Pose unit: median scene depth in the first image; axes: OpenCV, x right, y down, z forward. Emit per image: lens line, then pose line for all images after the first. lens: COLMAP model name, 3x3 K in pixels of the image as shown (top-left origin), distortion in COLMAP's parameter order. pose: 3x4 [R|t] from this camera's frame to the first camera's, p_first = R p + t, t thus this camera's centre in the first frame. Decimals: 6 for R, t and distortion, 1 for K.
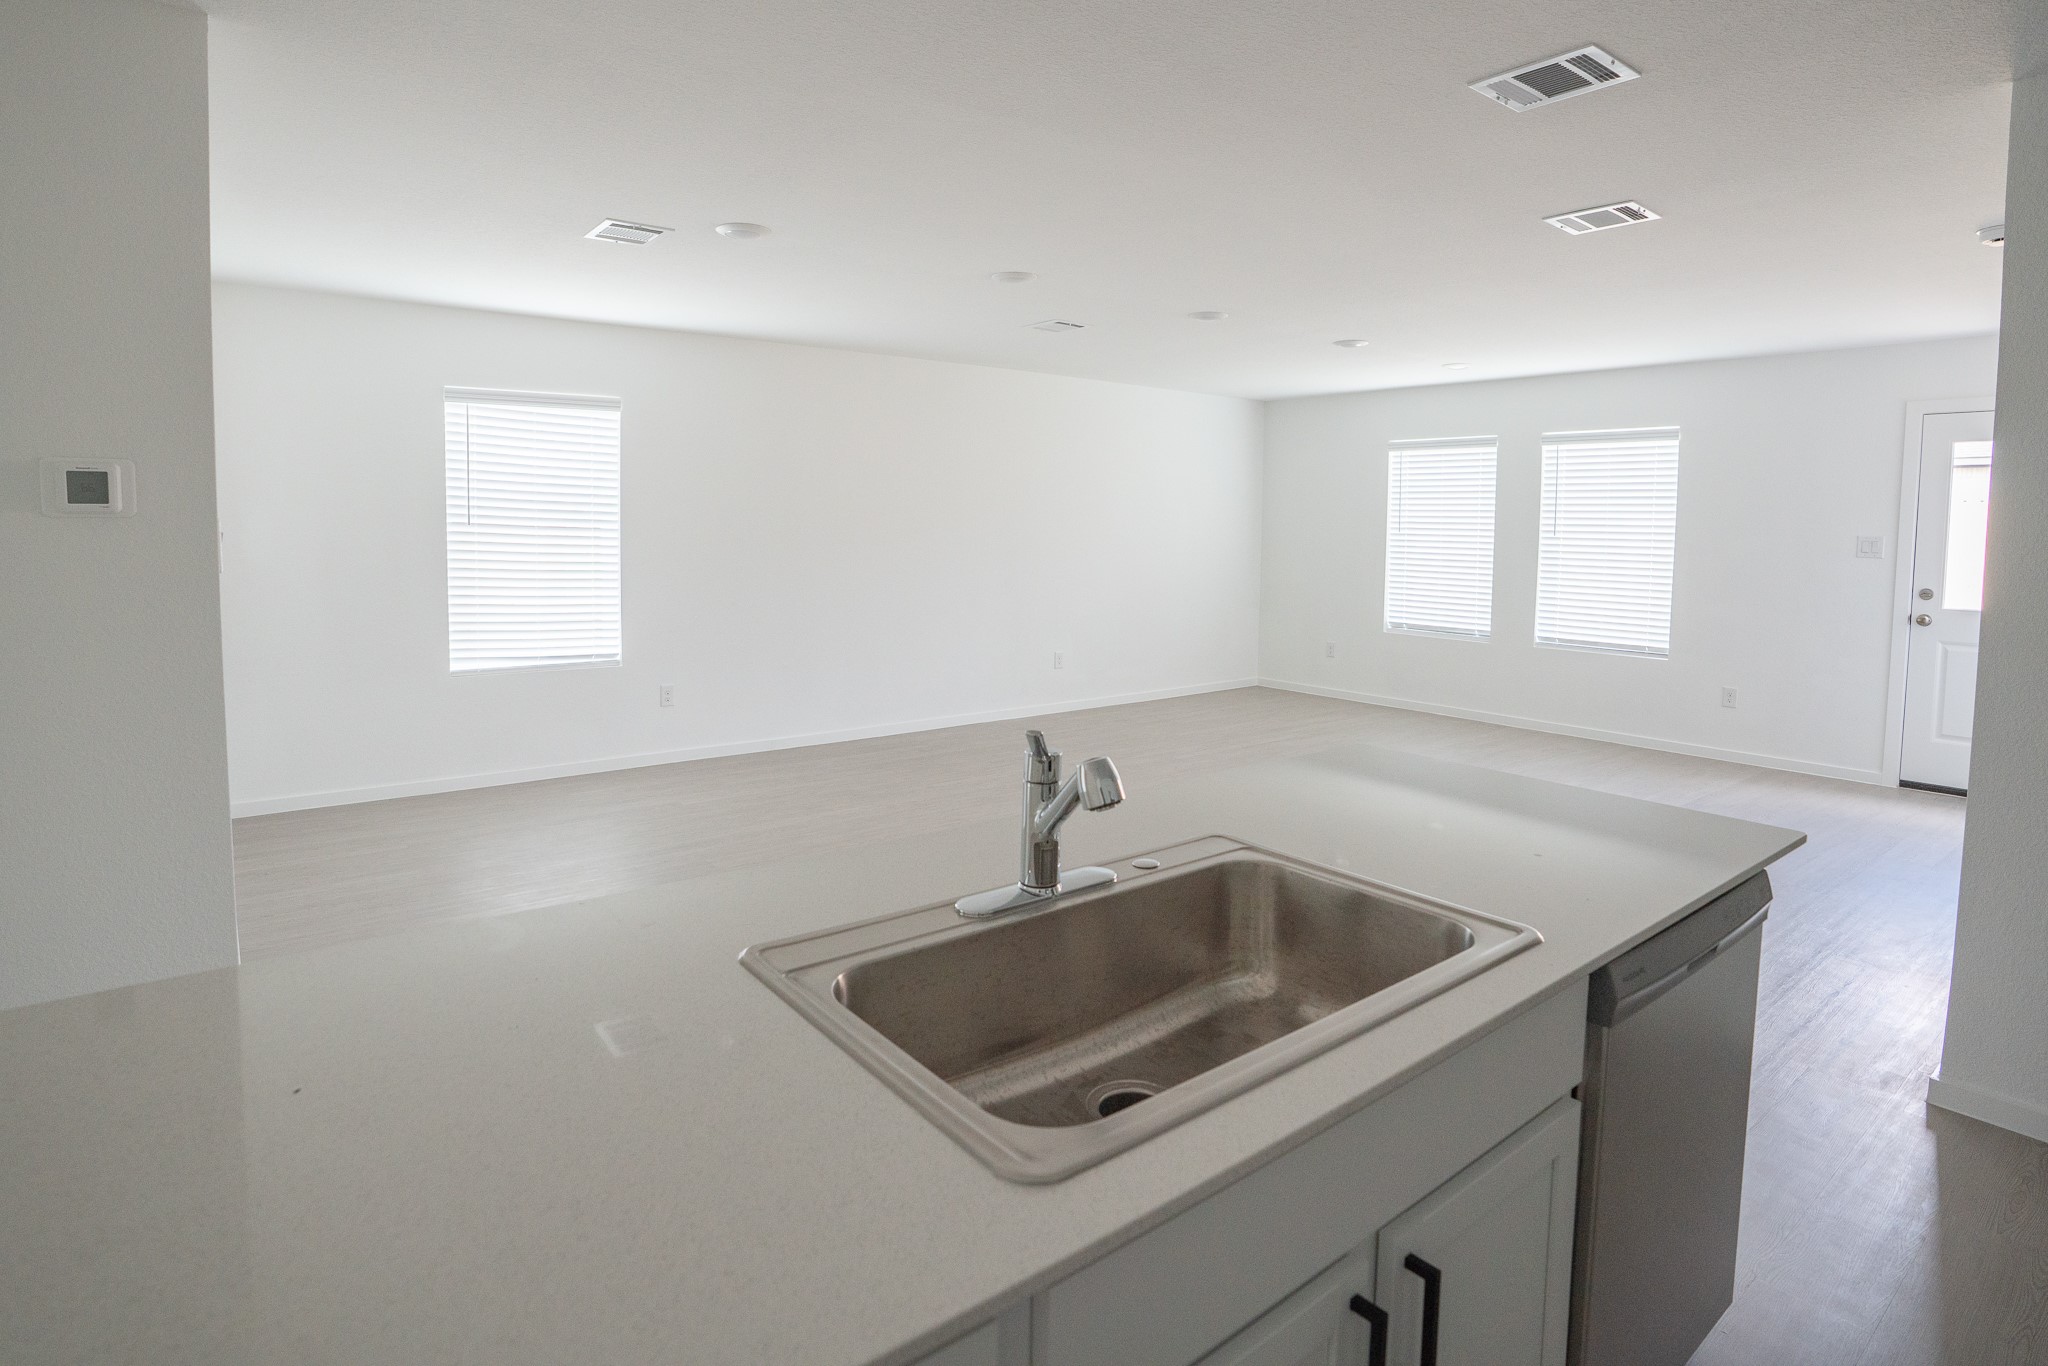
lens RADIAL K [[1118.9, 0, 1028.8], [0, 1118.9, 577.0], [0, 0, 1]] dist [-0.028537, 0.033867]
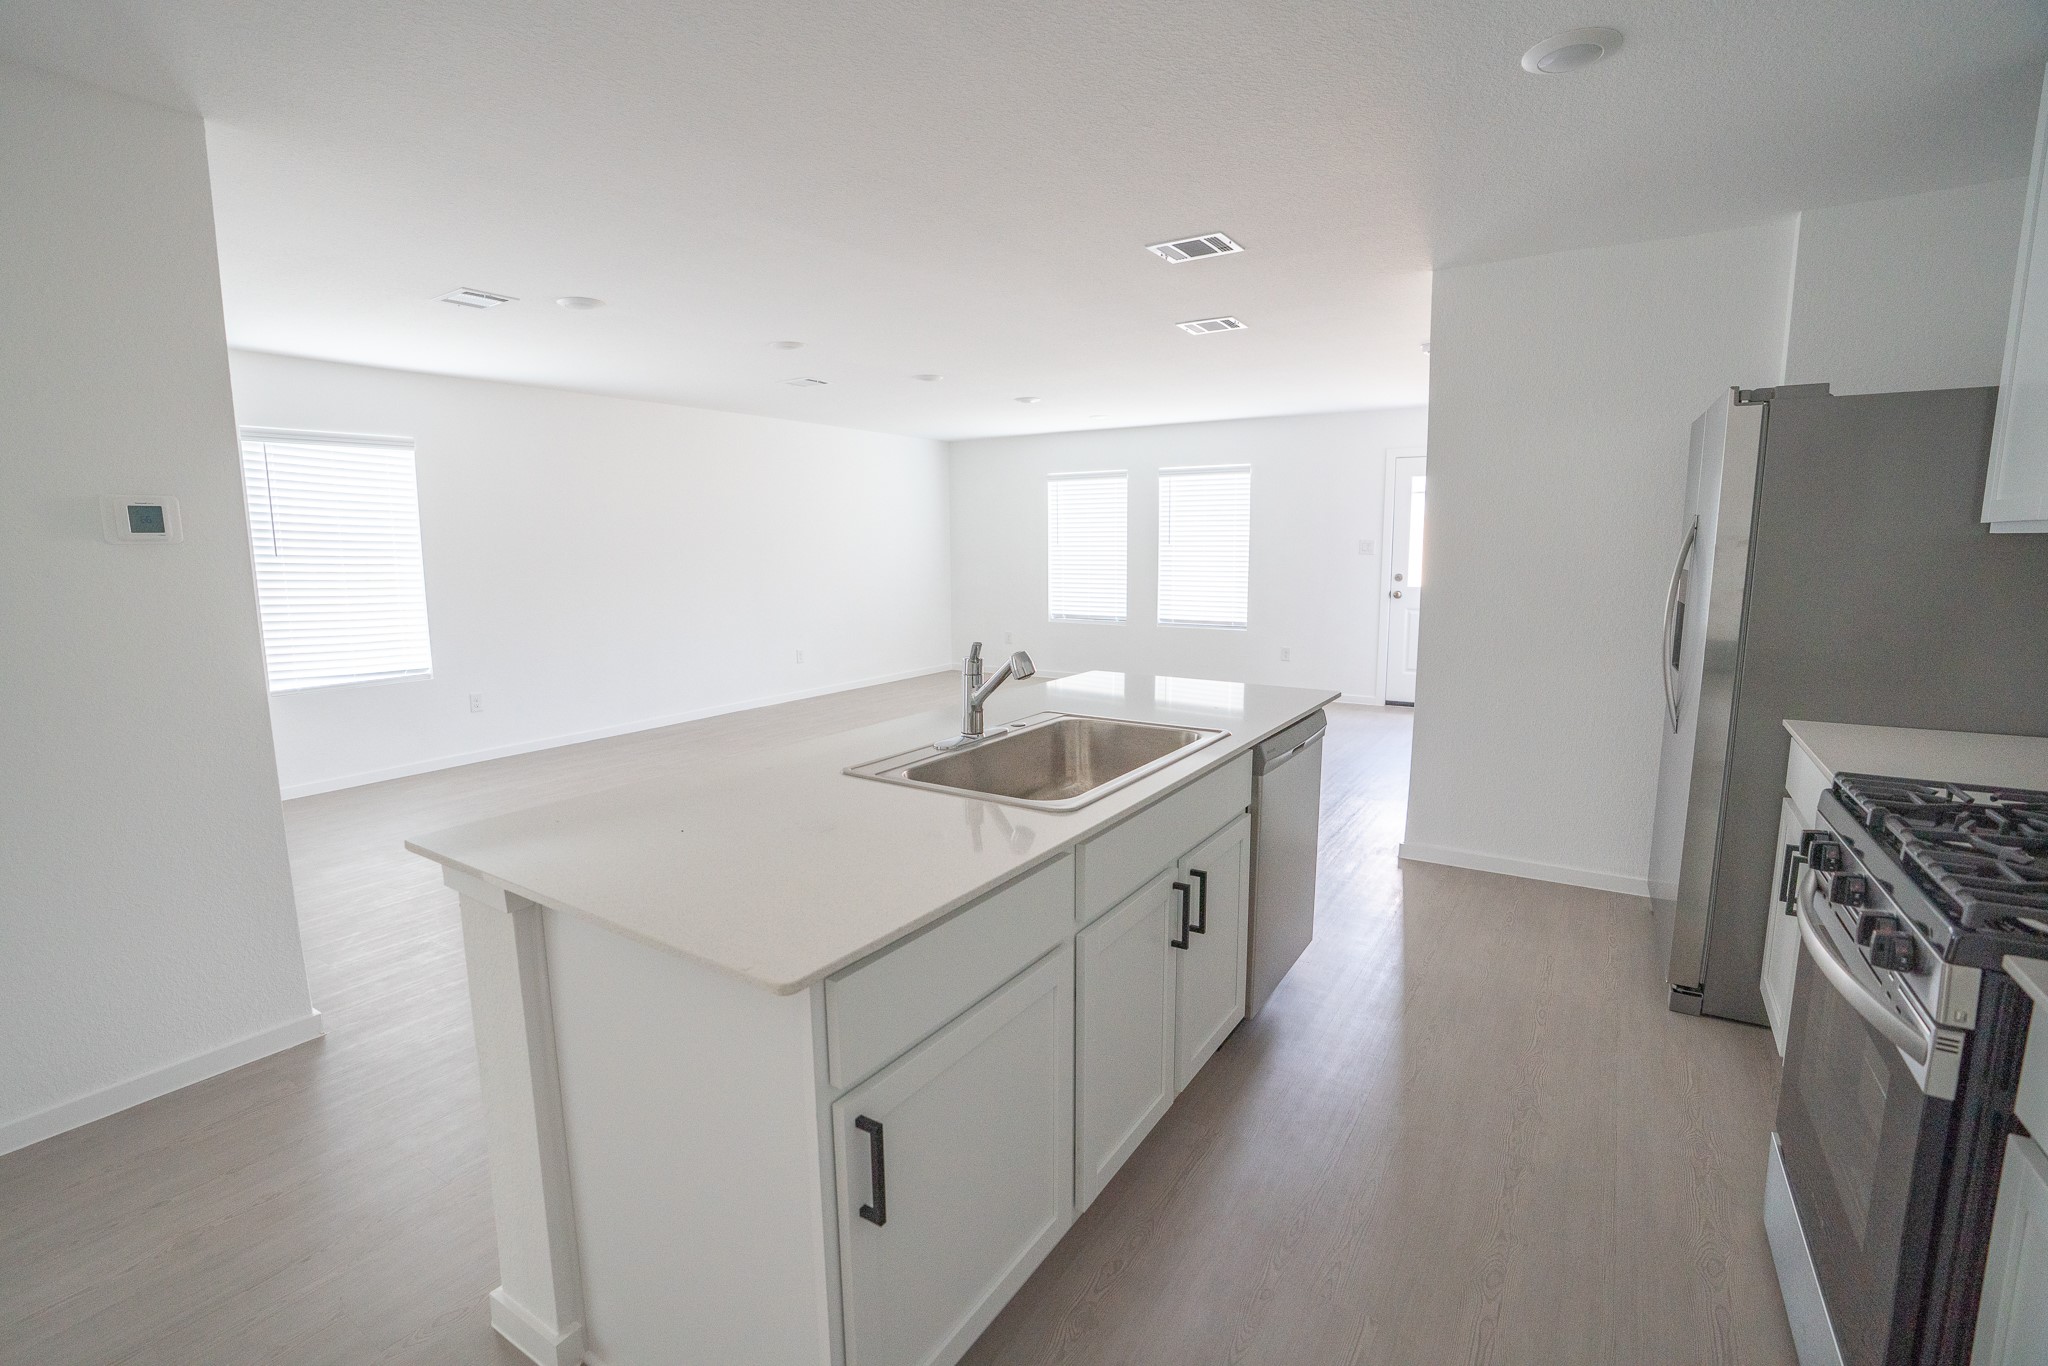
lens RADIAL K [[980.2, 0, 1024.0], [0, 980.2, 683.0], [0, 0, 1]] dist [-0.000252, 0.000653]
pose [[0.948757, -0.067773, 0.308653, -0.115941], [0.039076, 0.994396, 0.098233, 0.010873], [-0.313581, -0.081138, 0.946089, -0.146156]]
